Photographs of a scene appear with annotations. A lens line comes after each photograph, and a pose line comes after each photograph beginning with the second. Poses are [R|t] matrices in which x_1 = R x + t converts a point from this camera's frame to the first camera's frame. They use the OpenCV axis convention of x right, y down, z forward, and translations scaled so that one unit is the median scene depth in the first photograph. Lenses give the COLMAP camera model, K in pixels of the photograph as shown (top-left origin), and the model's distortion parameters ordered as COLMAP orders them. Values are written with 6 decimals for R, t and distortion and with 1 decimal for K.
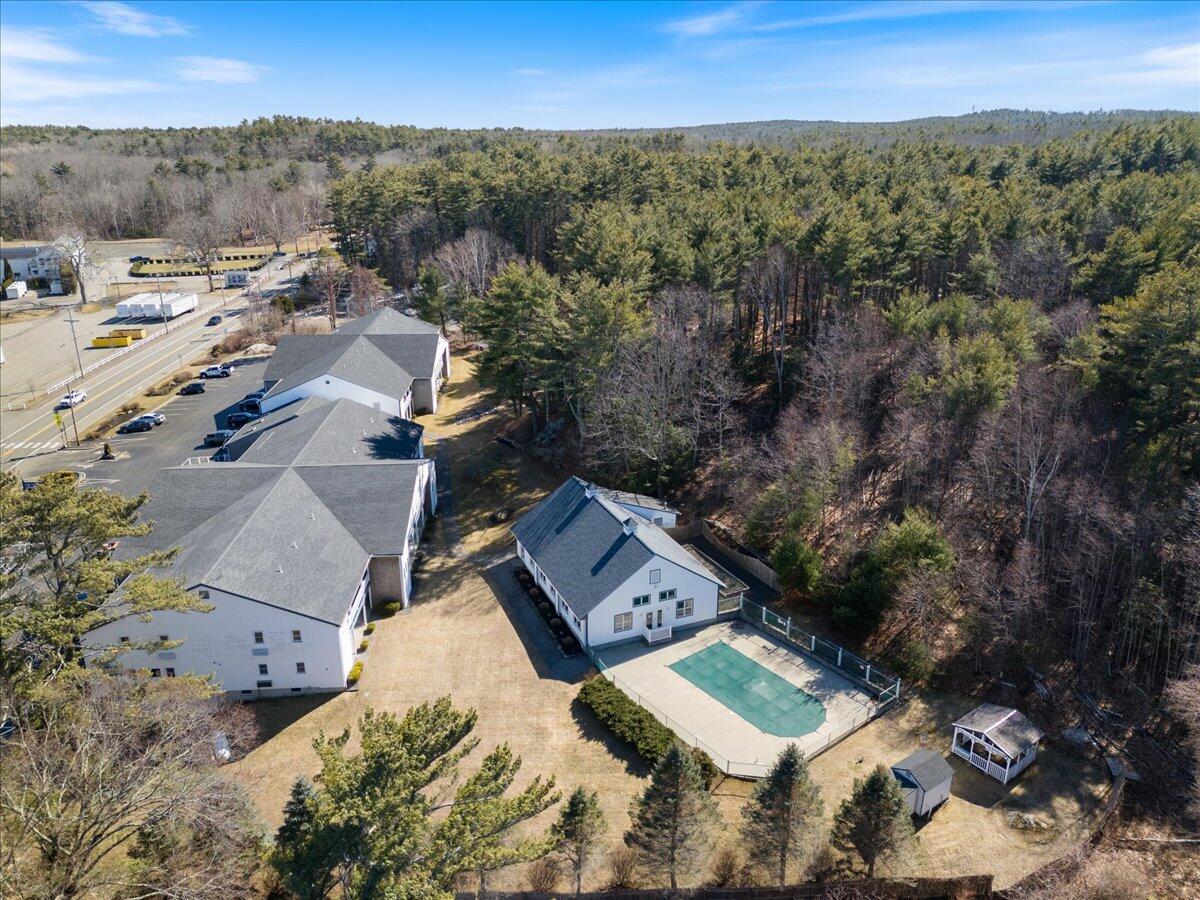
lens RADIAL K [[861.3, 0, 599.0], [0, 861.3, 449.4], [0, 0, 1]] dist [0.050011, -0.006384]
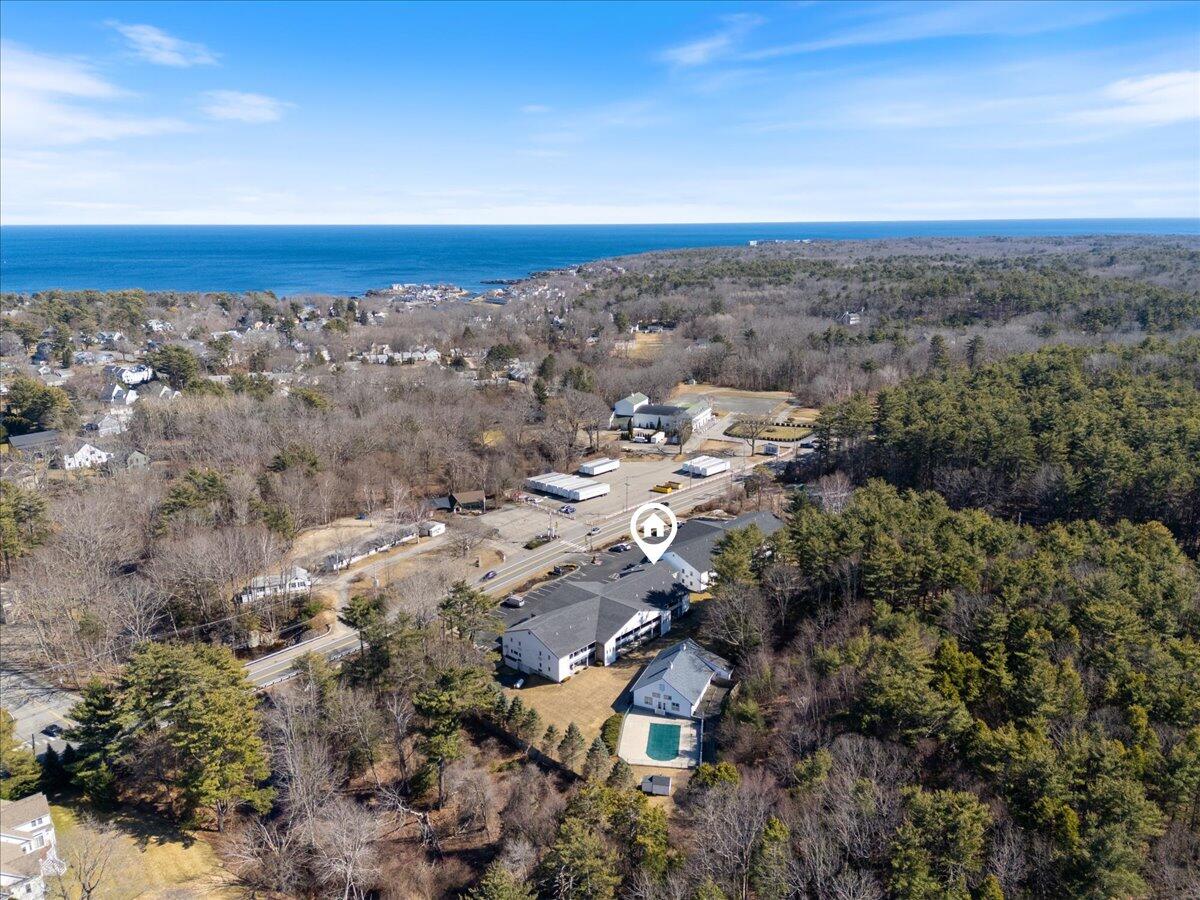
lens RADIAL K [[861.3, 0, 600.8], [0, 861.3, 453.5], [0, 0, 1]] dist [0.050011, -0.006384]
pose [[0.693568, 0.183127, -0.696727, 1.416188], [-0.244847, 0.969498, 0.011085, -0.444144], [0.677505, 0.162903, 0.717251, -0.912175]]
